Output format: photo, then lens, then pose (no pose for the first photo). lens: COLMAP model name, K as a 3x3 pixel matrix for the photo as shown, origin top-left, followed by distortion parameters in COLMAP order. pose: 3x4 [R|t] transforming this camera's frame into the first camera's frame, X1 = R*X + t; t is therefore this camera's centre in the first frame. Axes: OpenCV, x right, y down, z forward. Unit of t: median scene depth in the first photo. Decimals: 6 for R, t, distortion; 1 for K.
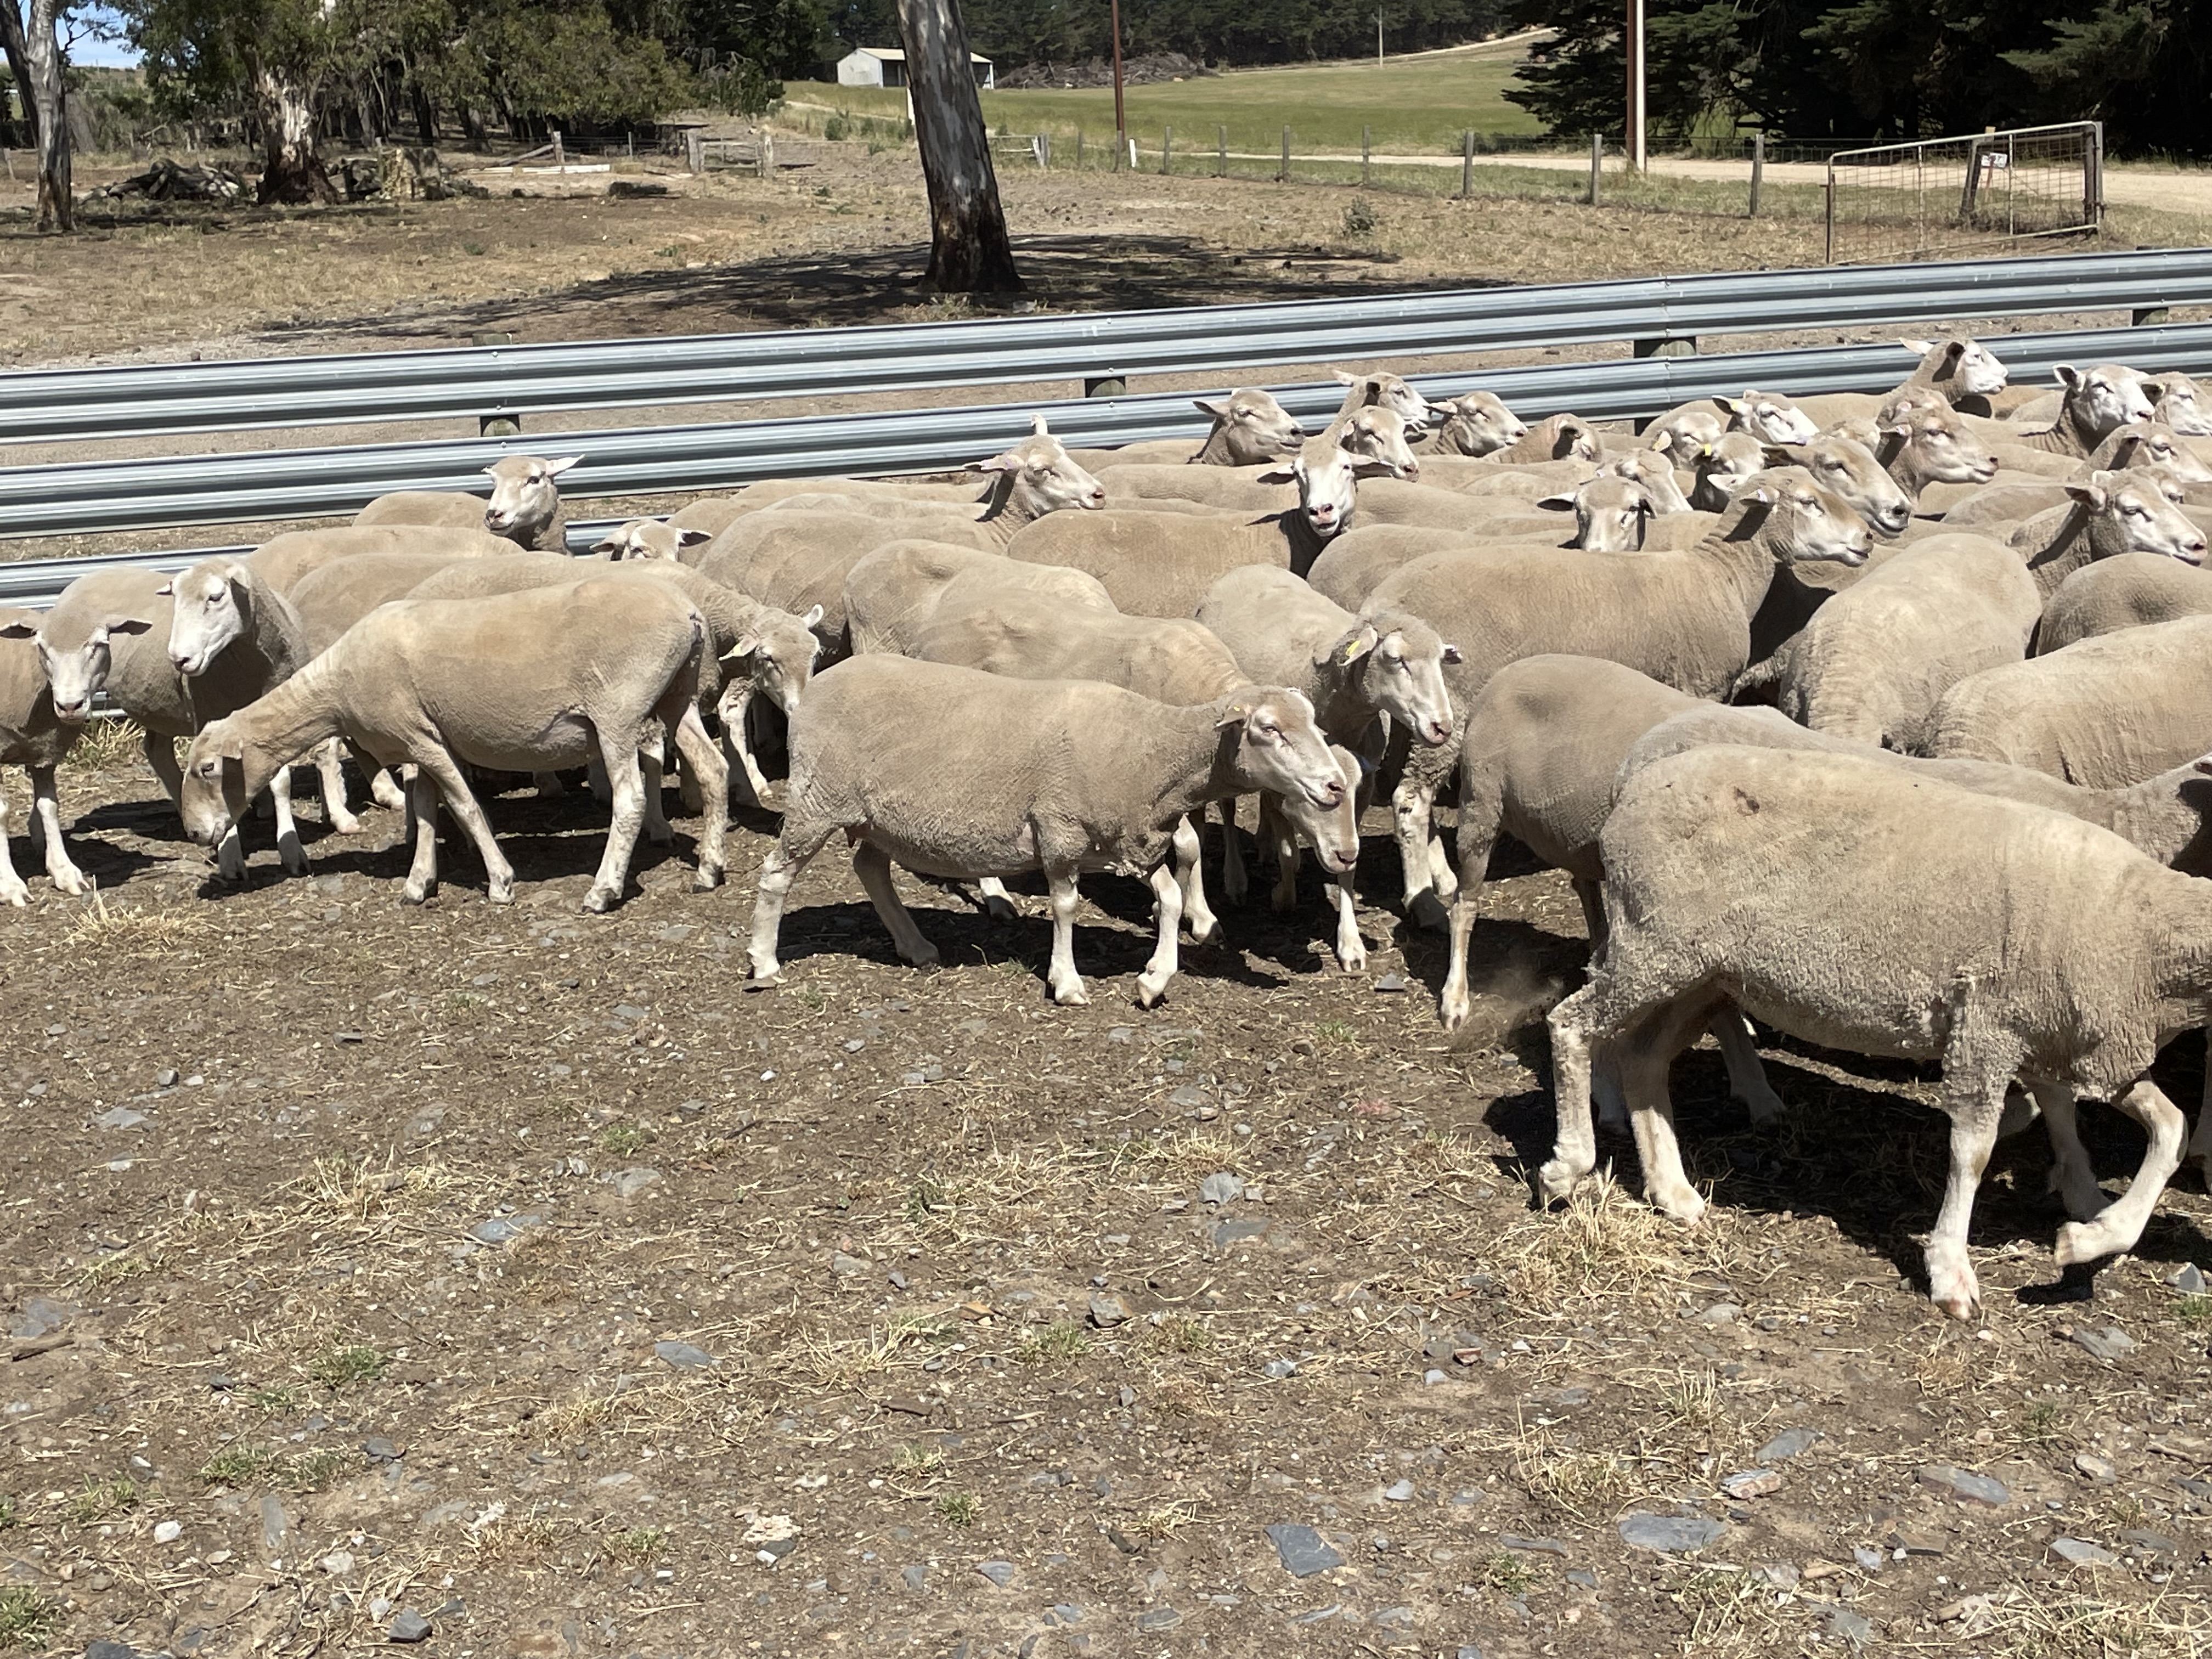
lens RADIAL K [[2867.6, 0, 1138.9], [0, 2867.6, 812.6], [0, 0, 1]] dist [0.067521, 0.000000]
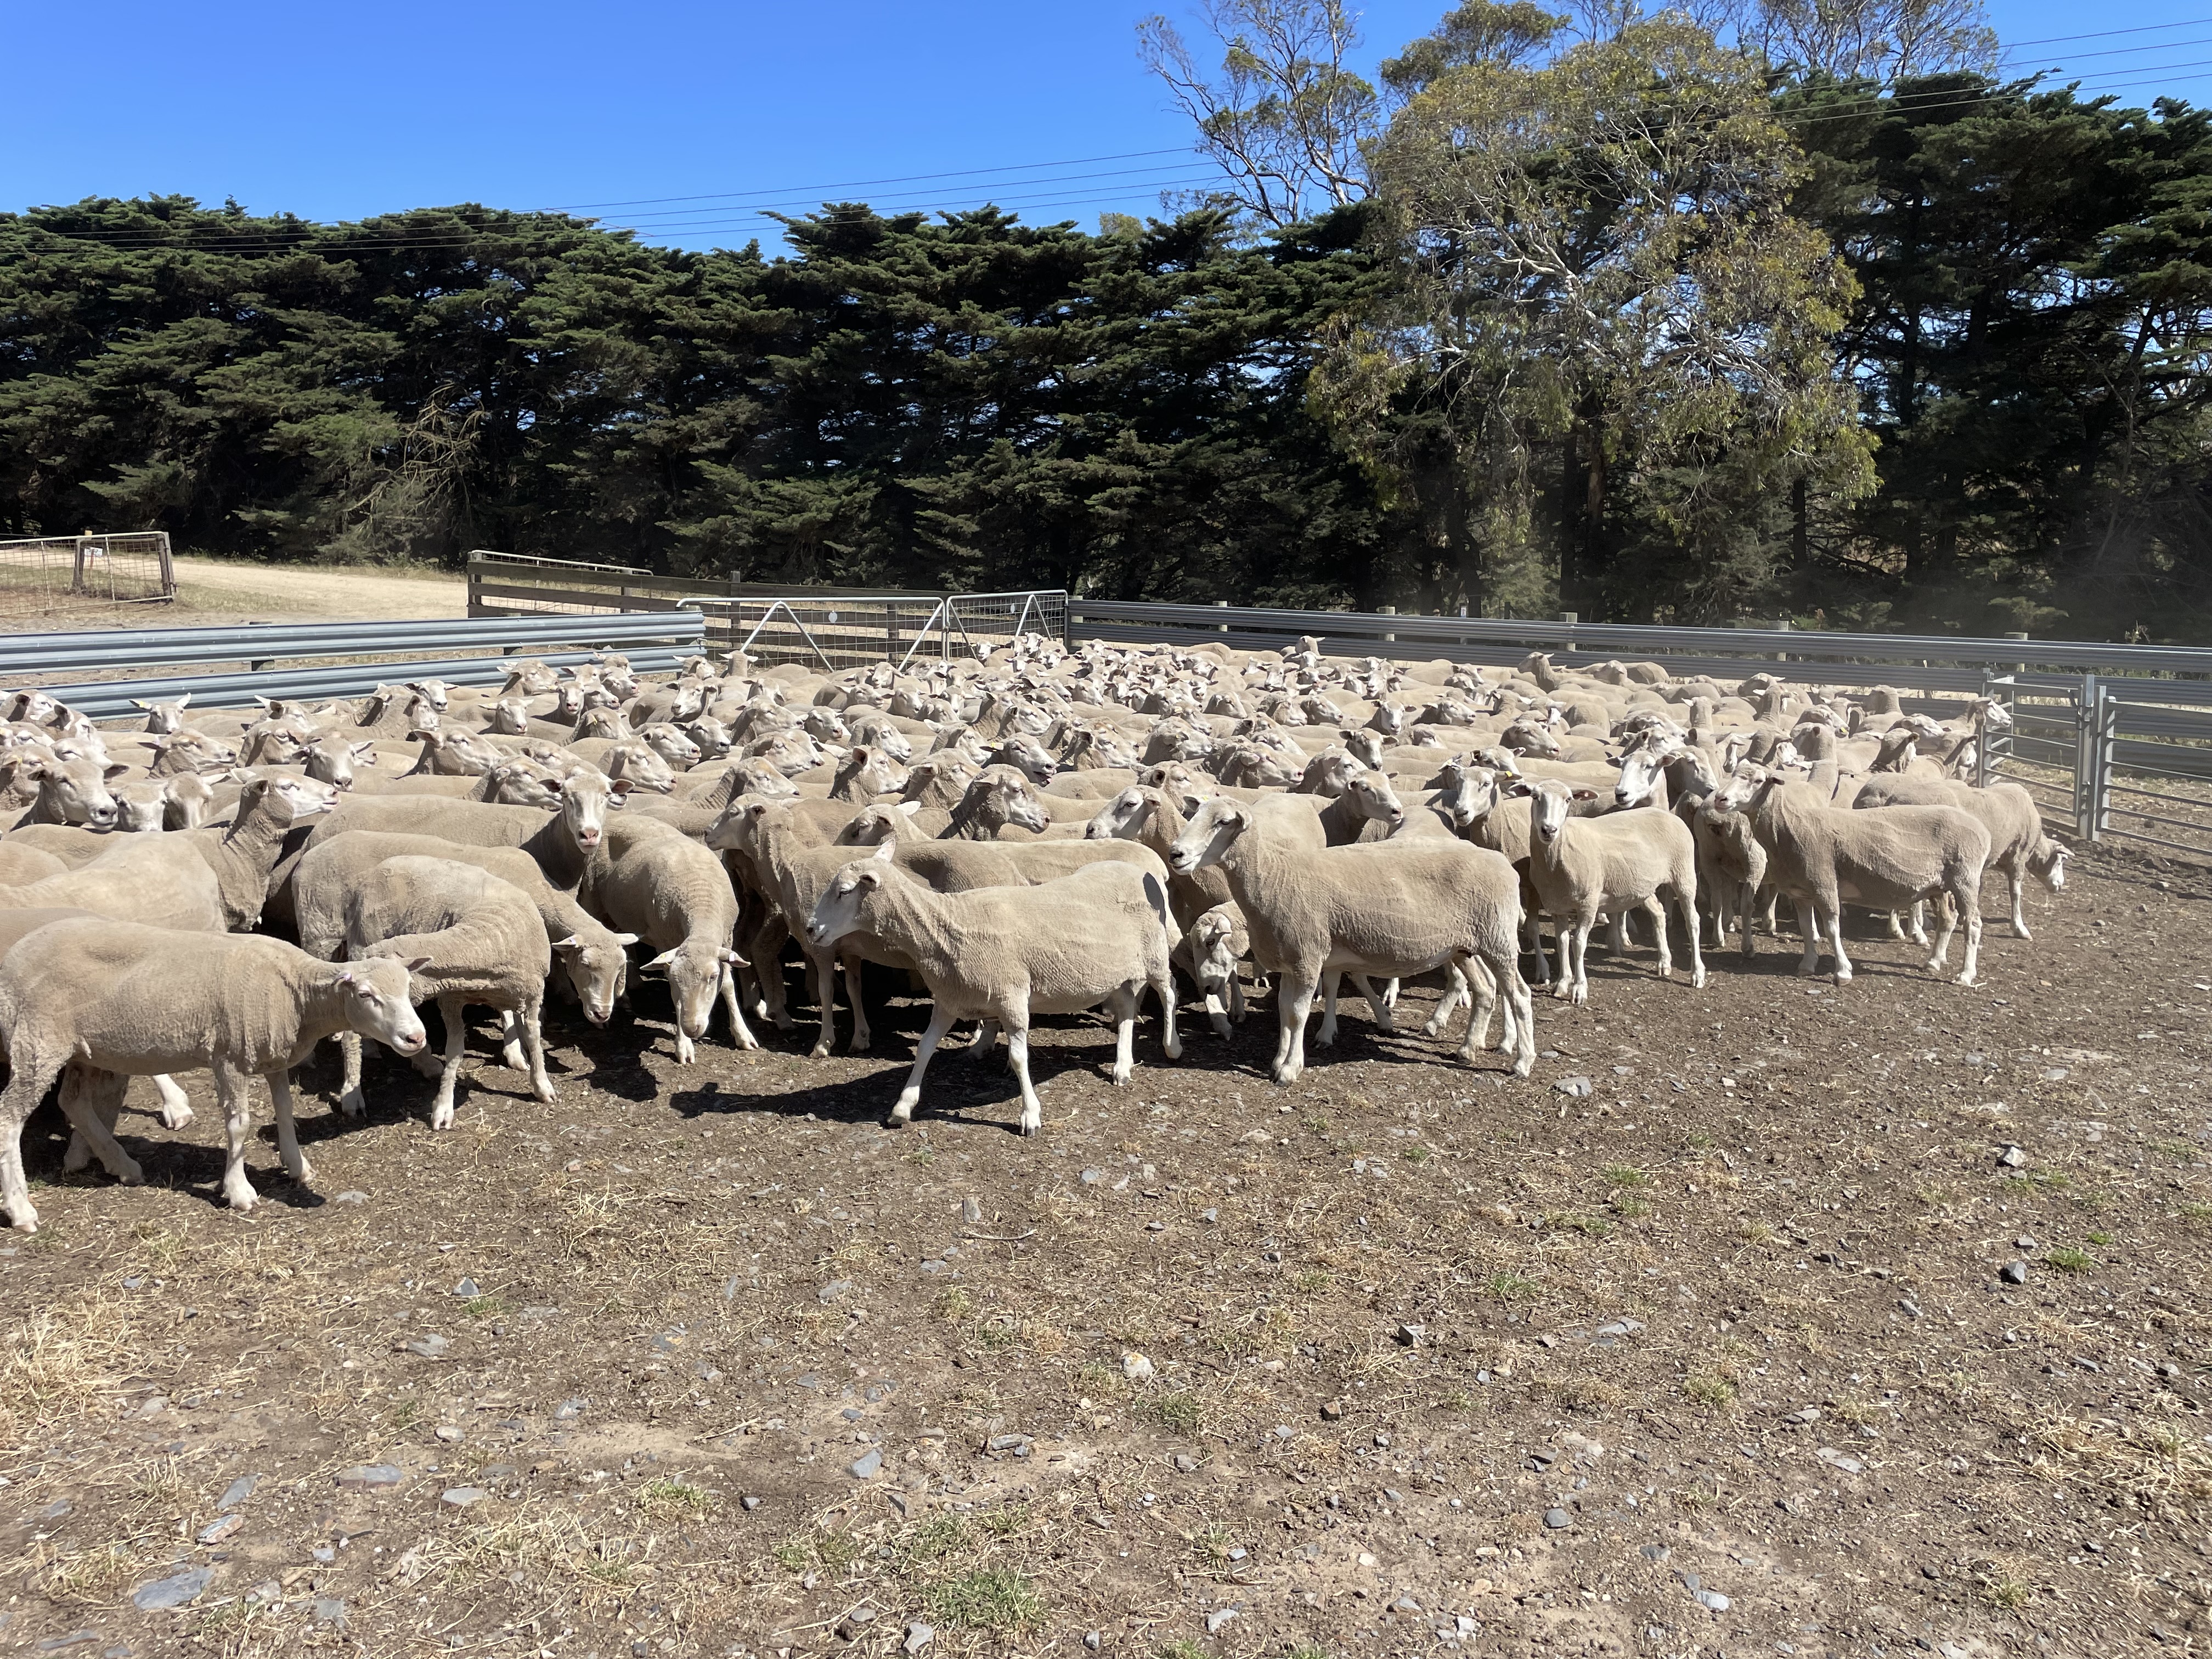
lens RADIAL K [[1664.2, 0, 1109.4], [0, 1664.2, 818.4], [0, 0, 1]] dist [0.084003, -0.113896]
pose [[0.677146, -0.069791, 0.732531, -0.056004], [0.120278, 0.992601, -0.016615, -0.034698], [-0.725952, 0.099358, 0.680530, 0.072481]]
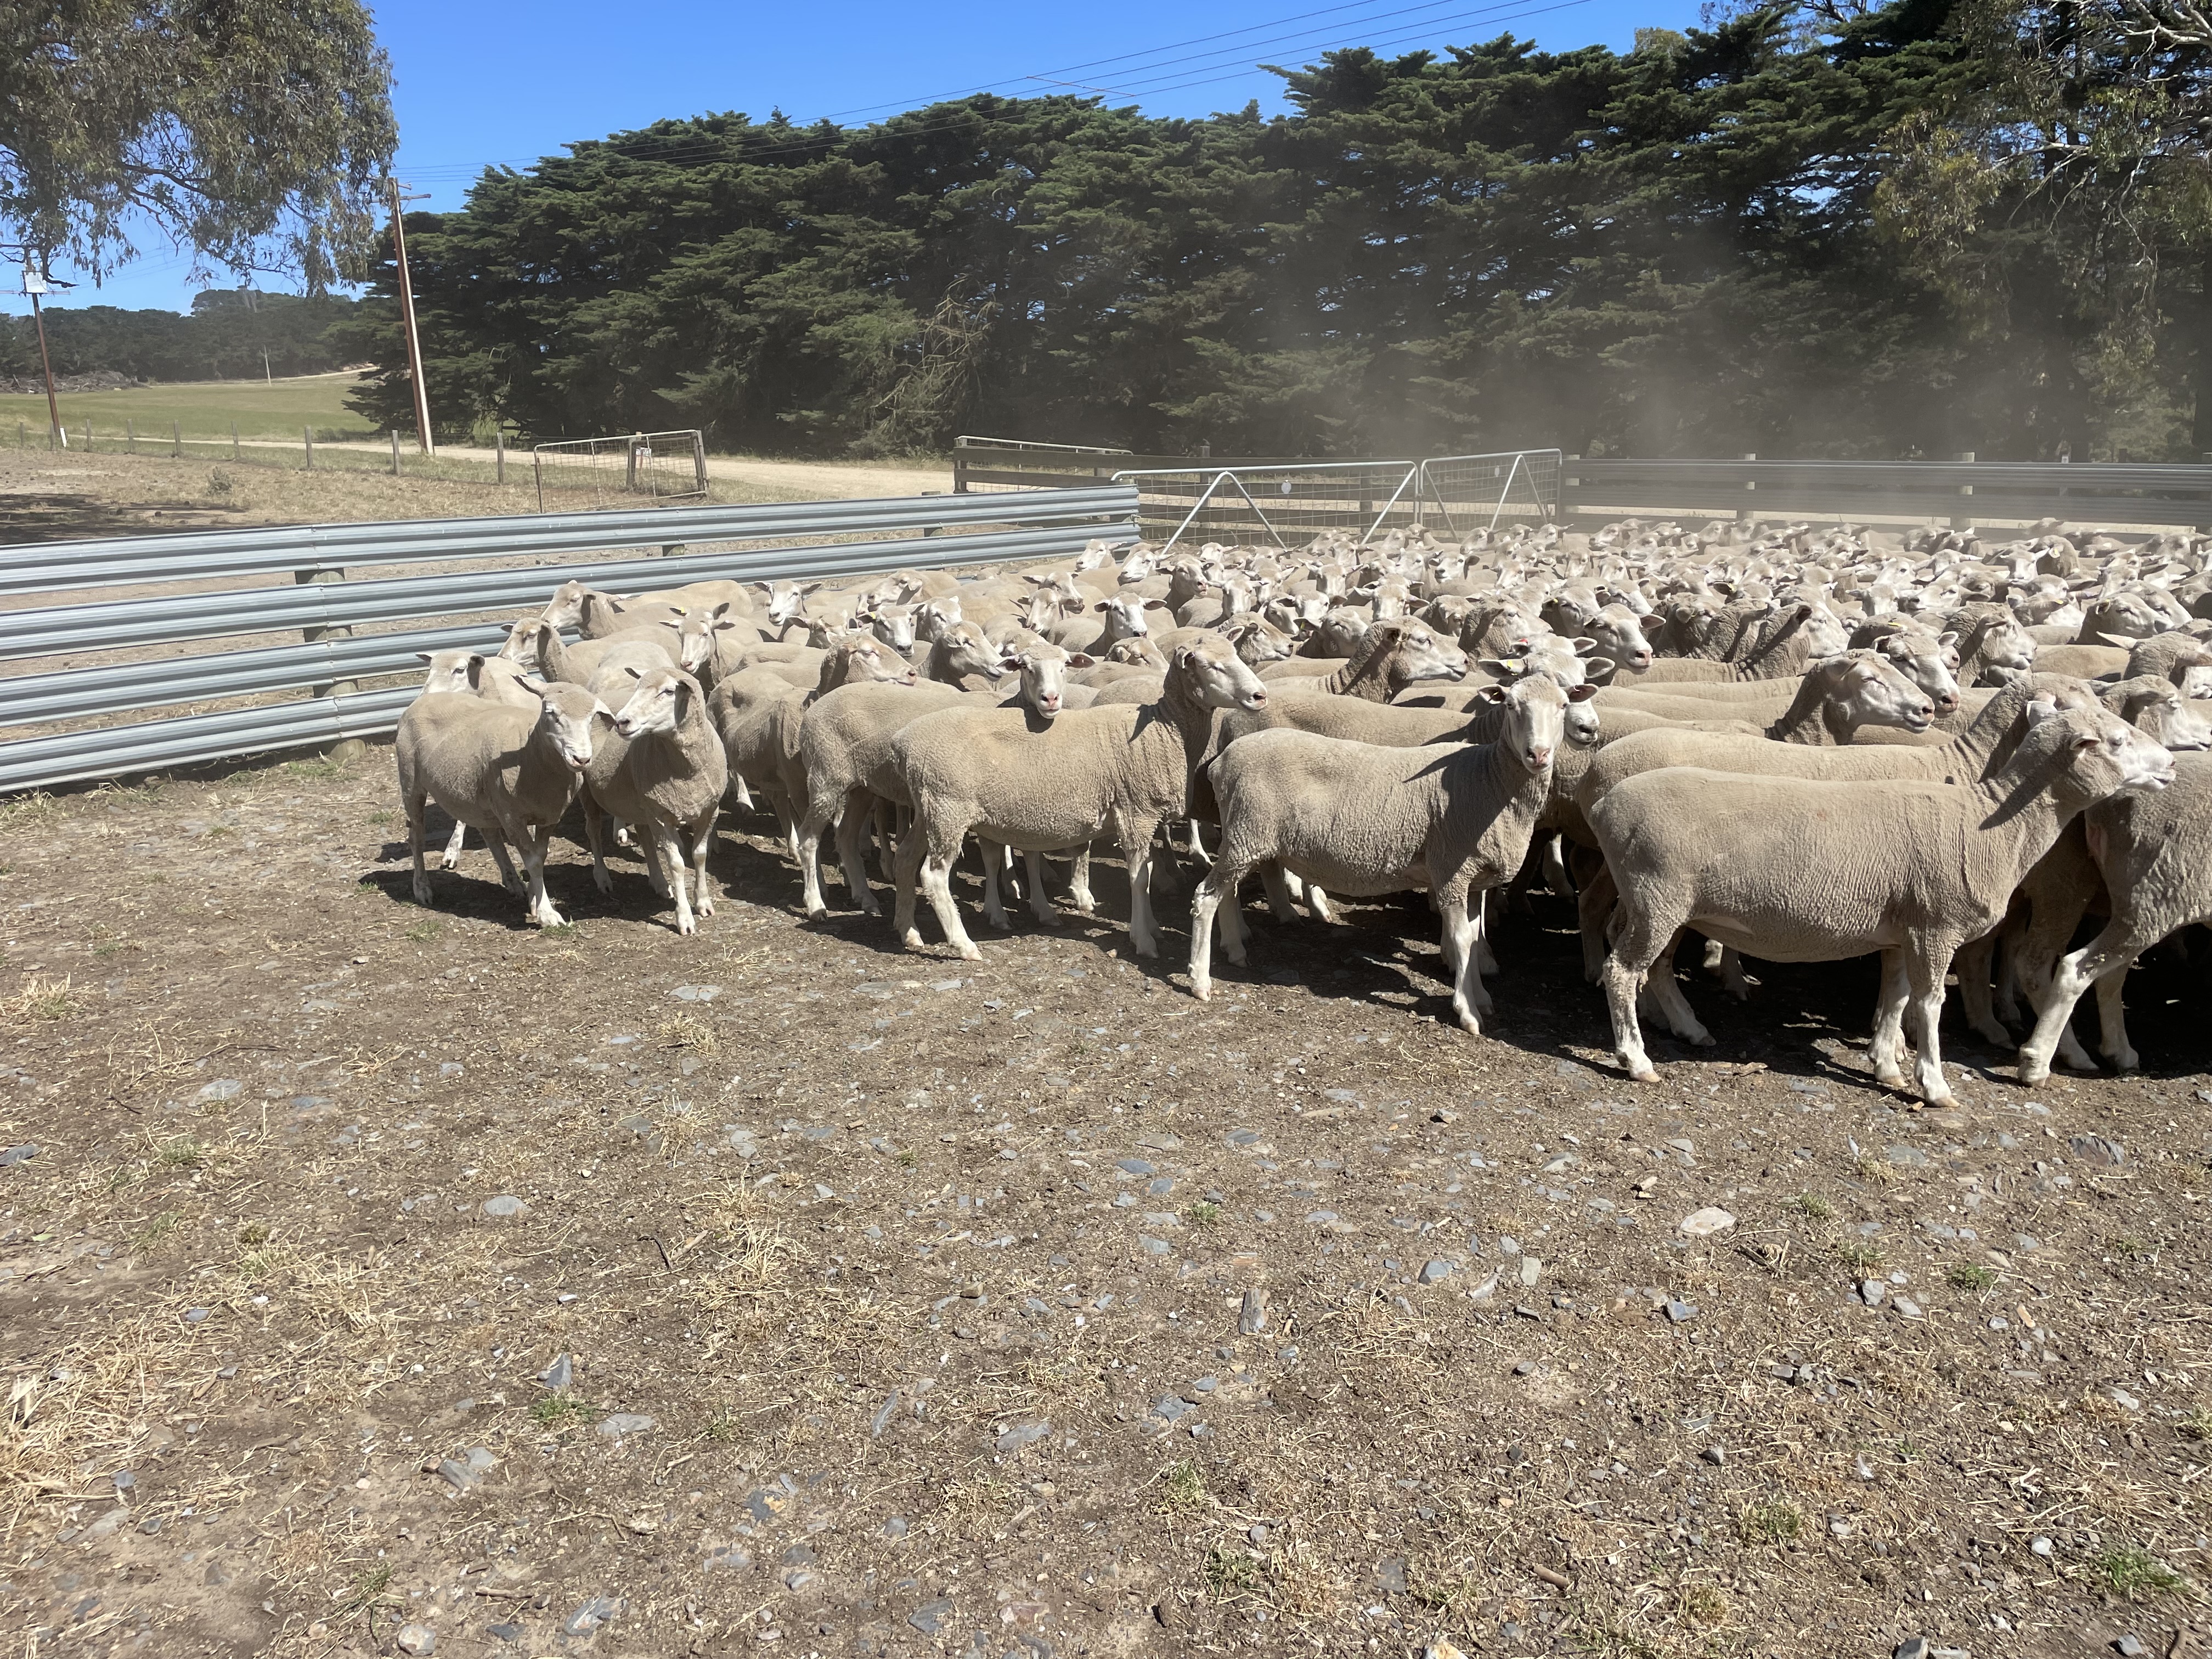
lens RADIAL K [[1664.2, 0, 1127.2], [0, 1664.2, 816.8], [0, 0, 1]] dist [0.084003, -0.113896]
pose [[0.858793, -0.099415, 0.502584, 0.213019], [0.103591, 0.994425, 0.019694, -0.050023], [-0.501740, 0.035151, 0.864304, 0.244815]]
